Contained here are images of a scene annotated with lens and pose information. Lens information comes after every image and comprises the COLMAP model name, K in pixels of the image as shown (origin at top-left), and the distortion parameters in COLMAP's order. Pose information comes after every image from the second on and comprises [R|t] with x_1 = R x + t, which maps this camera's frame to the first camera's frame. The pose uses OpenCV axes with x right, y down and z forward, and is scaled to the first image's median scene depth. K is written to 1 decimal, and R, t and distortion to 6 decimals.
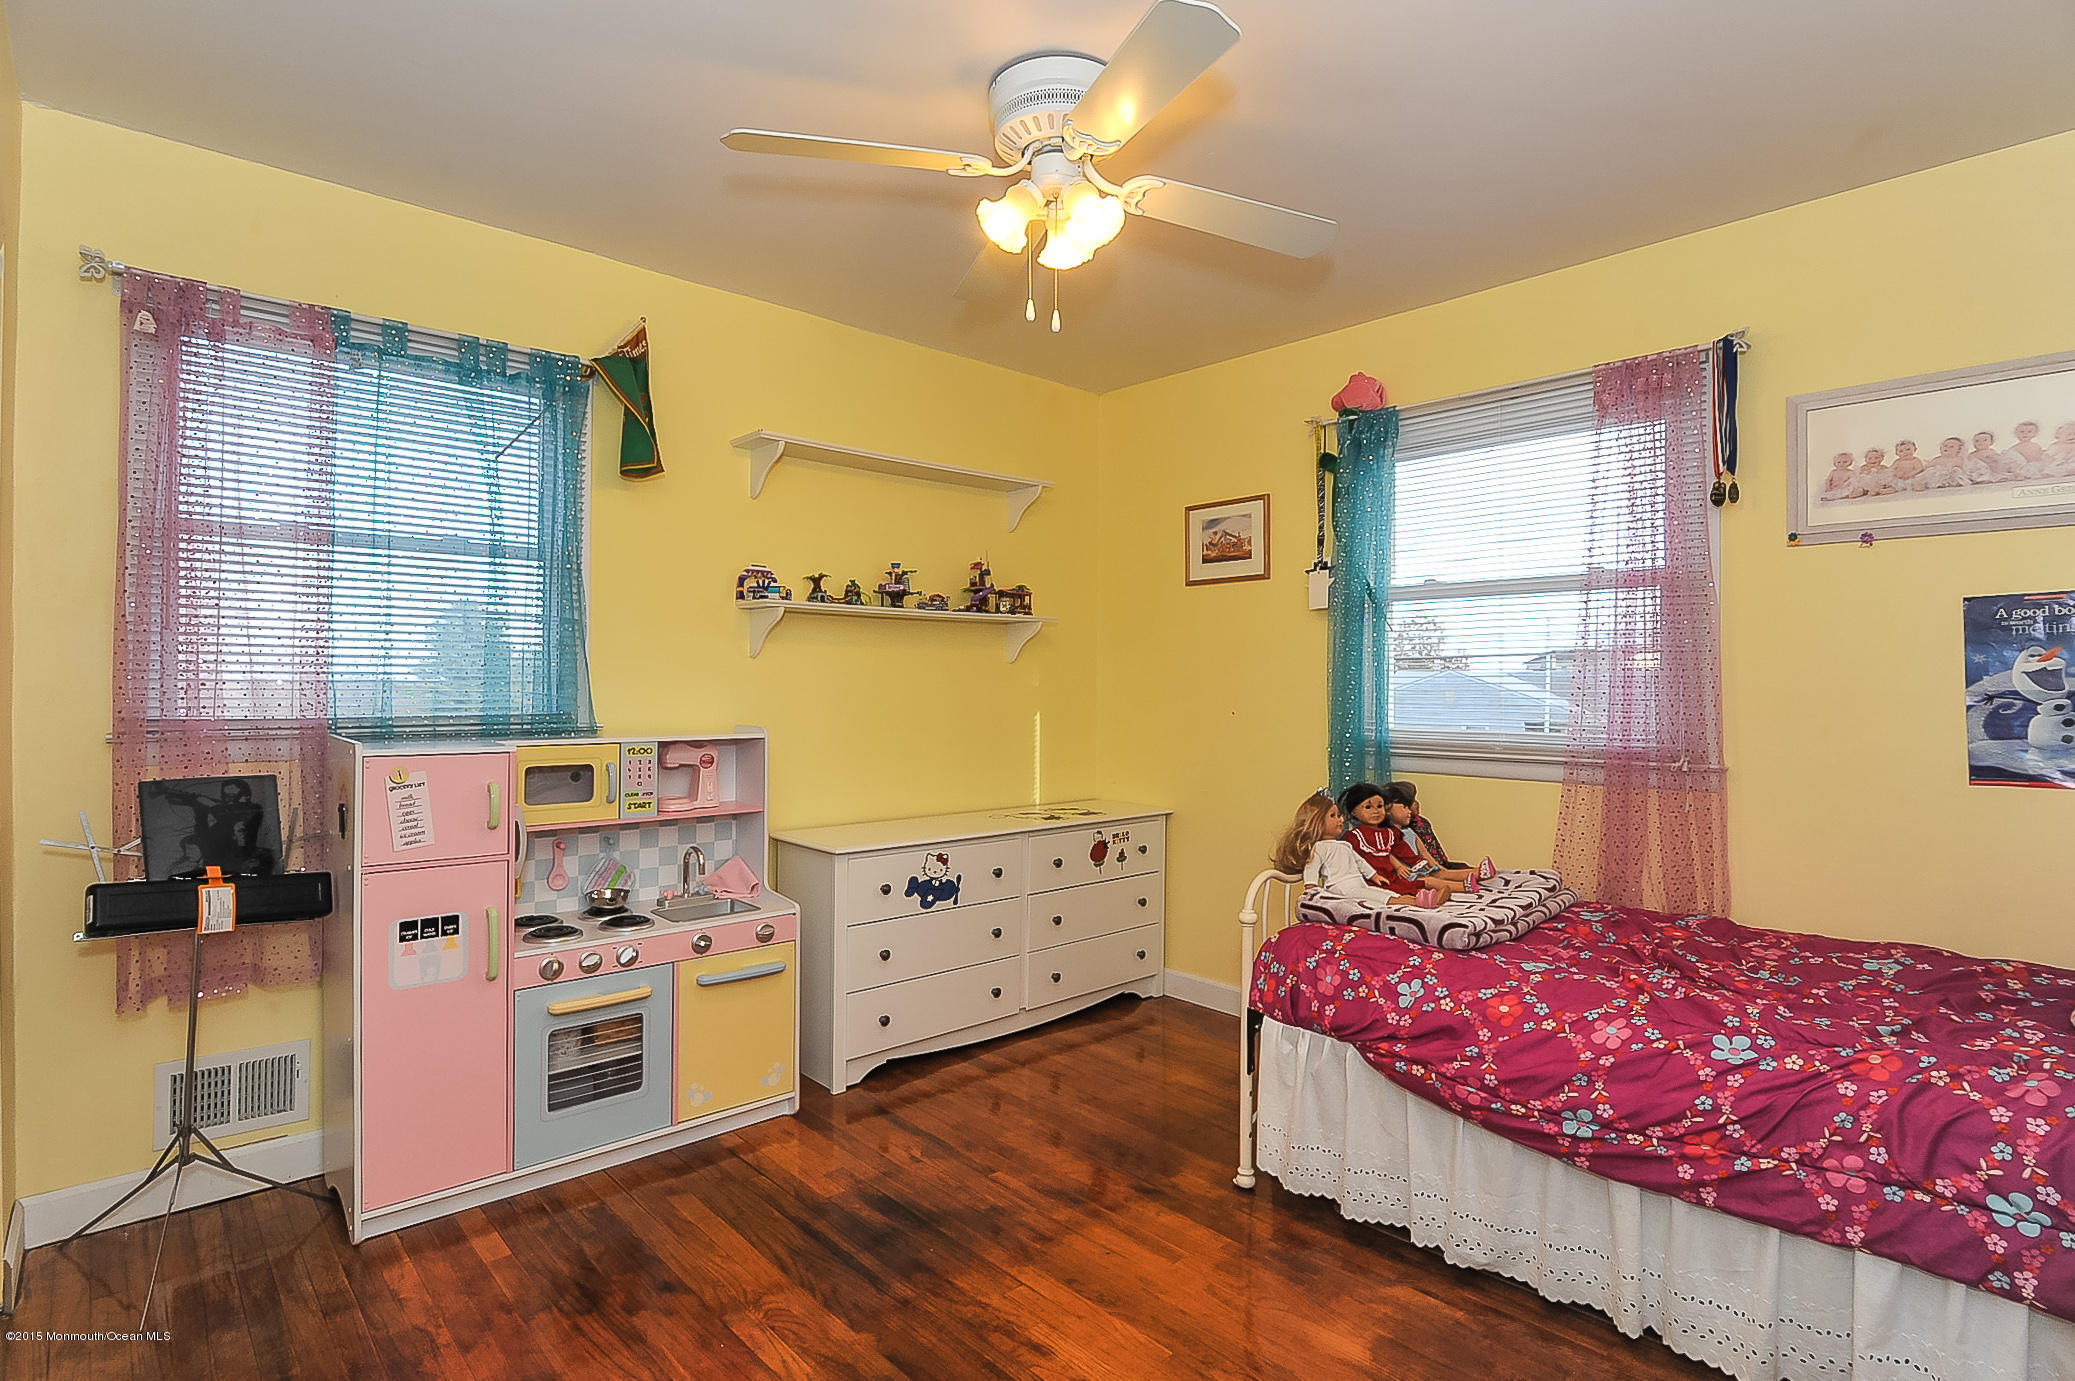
lens RADIAL K [[1041.7, 0, 1037.5], [0, 1041.7, 690.5], [0, 0, 1]] dist [-0.017554, 0.000271]
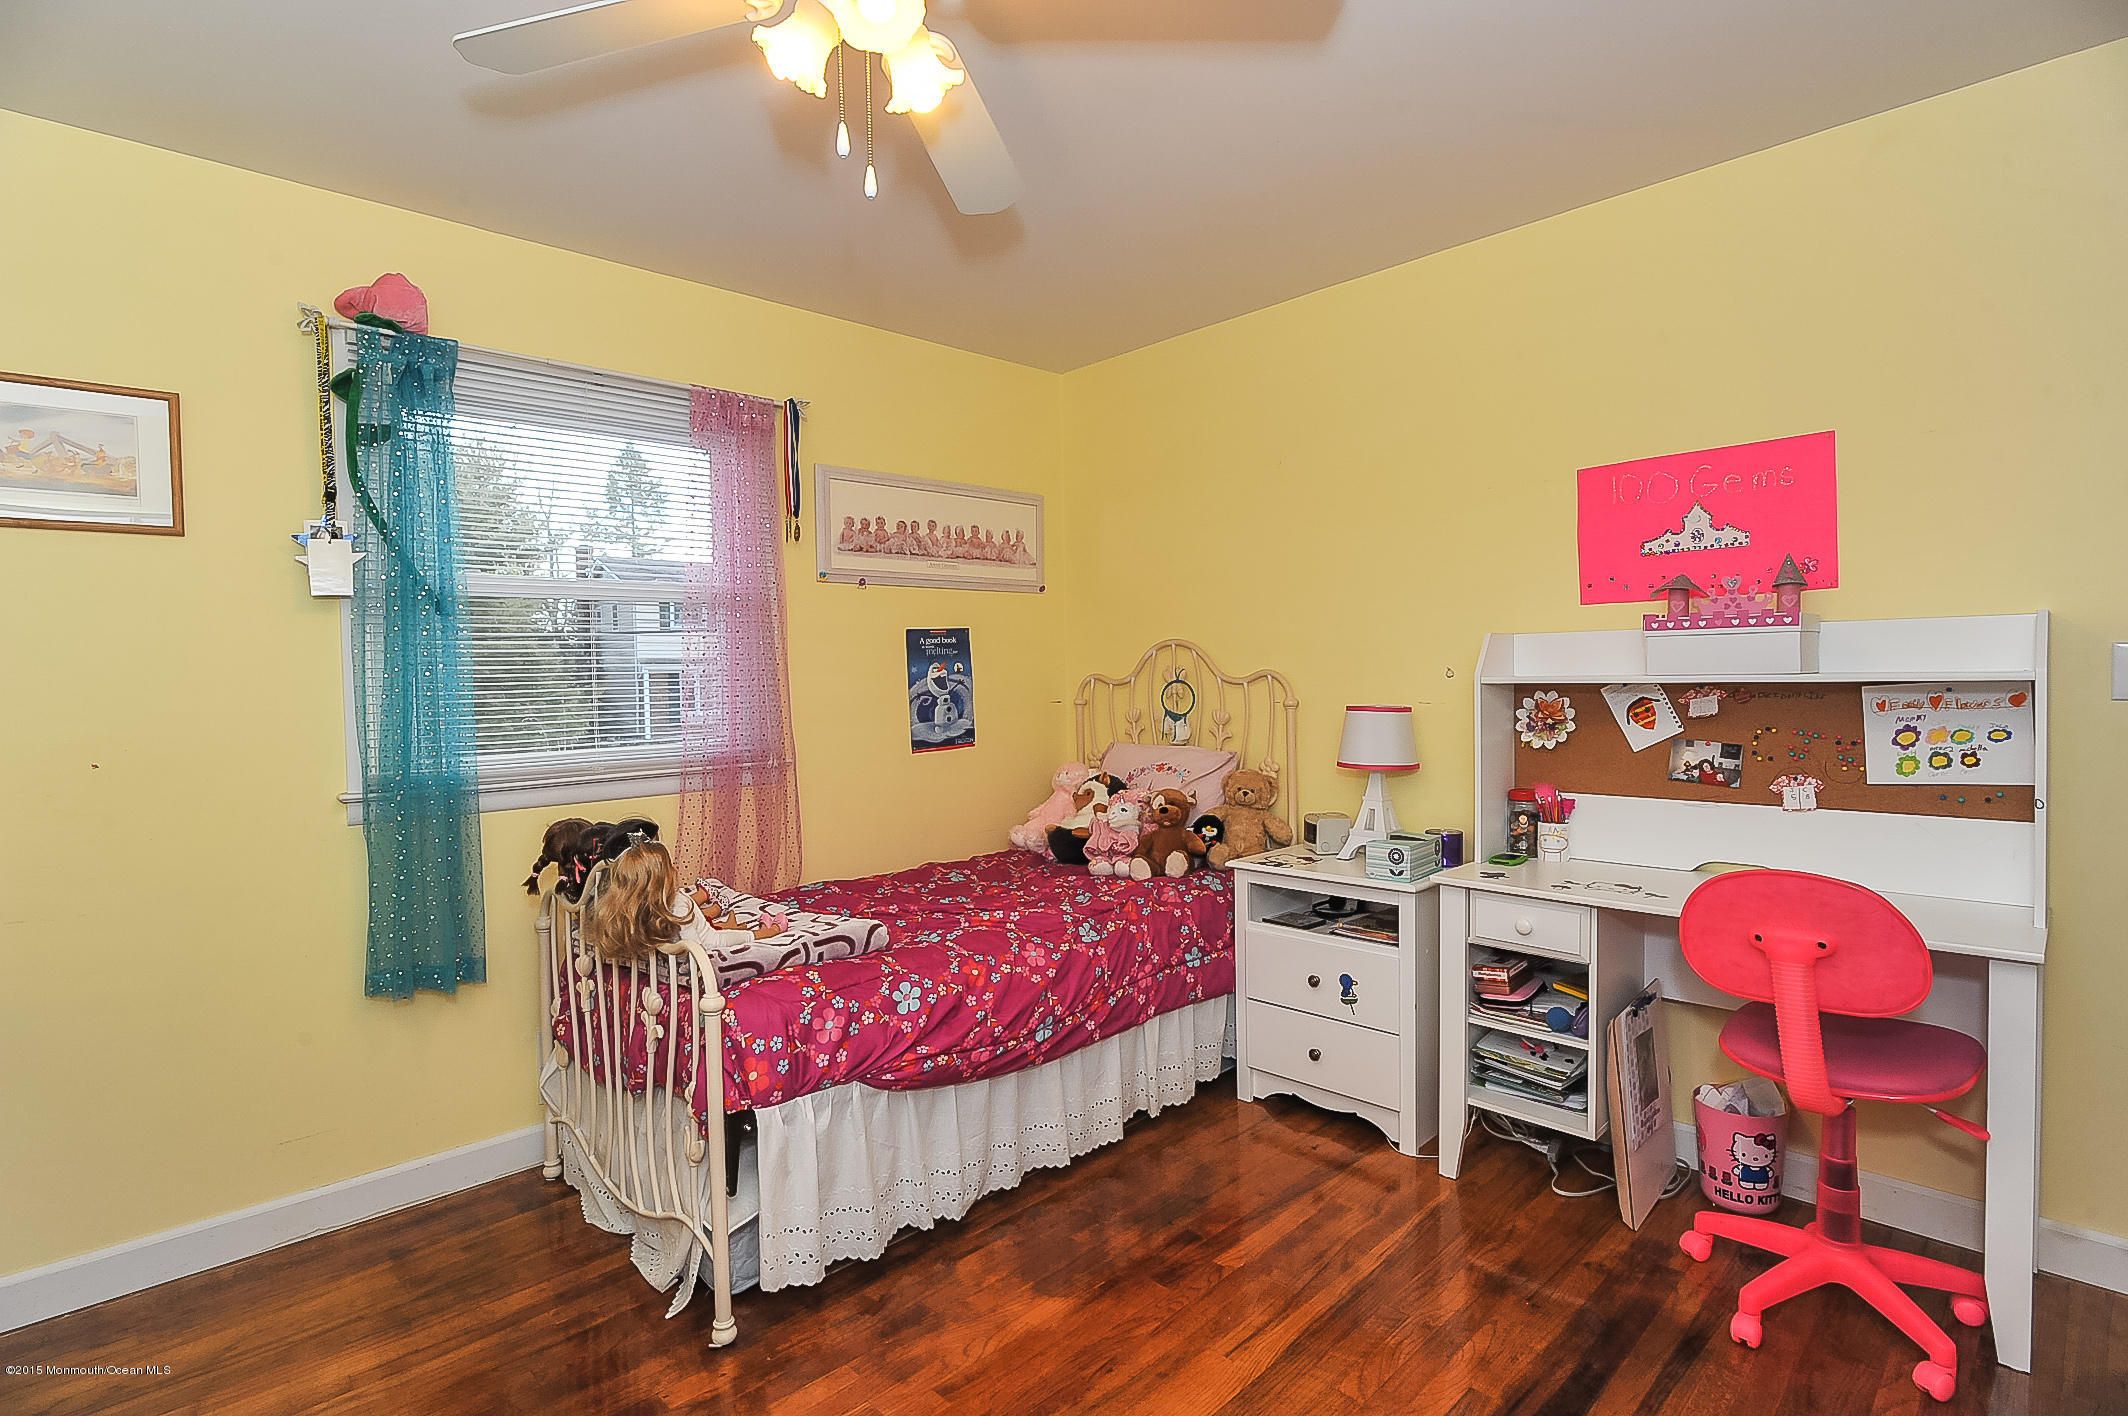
lens RADIAL K [[1035.3, 0, 1064.0], [0, 1035.3, 708.0], [0, 0, 1]] dist [-0.017509, 0.000771]
pose [[-0.029730, -0.036472, 0.998892, -0.628104], [0.027884, 0.998915, 0.037303, -0.026233], [-0.999169, 0.028962, -0.028681, 0.831274]]
